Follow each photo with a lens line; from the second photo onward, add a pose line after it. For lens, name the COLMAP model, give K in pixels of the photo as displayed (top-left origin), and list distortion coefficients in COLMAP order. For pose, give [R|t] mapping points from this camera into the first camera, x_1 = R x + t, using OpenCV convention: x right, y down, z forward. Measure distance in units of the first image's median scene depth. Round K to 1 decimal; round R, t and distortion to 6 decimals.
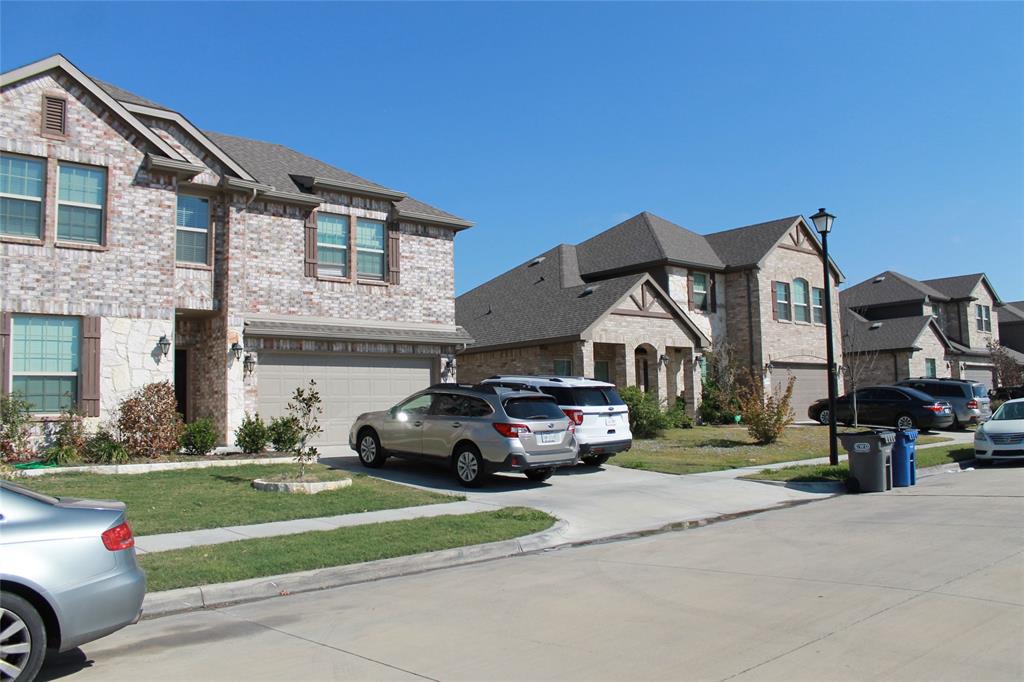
lens RADIAL K [[864.3, 0, 513.1], [0, 864.3, 339.3], [0, 0, 1]] dist [-0.149427, 0.044774]
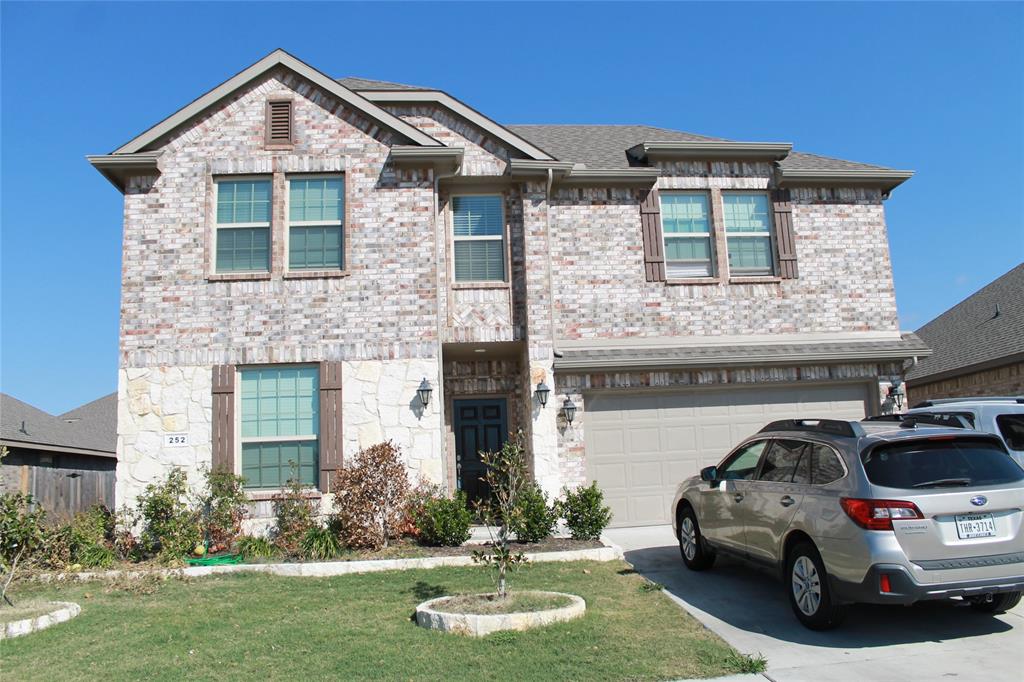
lens RADIAL K [[864.3, 0, 512.8], [0, 864.3, 341.9], [0, 0, 1]] dist [-0.149427, 0.044774]
pose [[0.801740, -0.107939, -0.587845, 0.093721], [0.074647, 0.993940, -0.080697, 0.029023], [0.592993, 0.020817, 0.804939, 0.427759]]
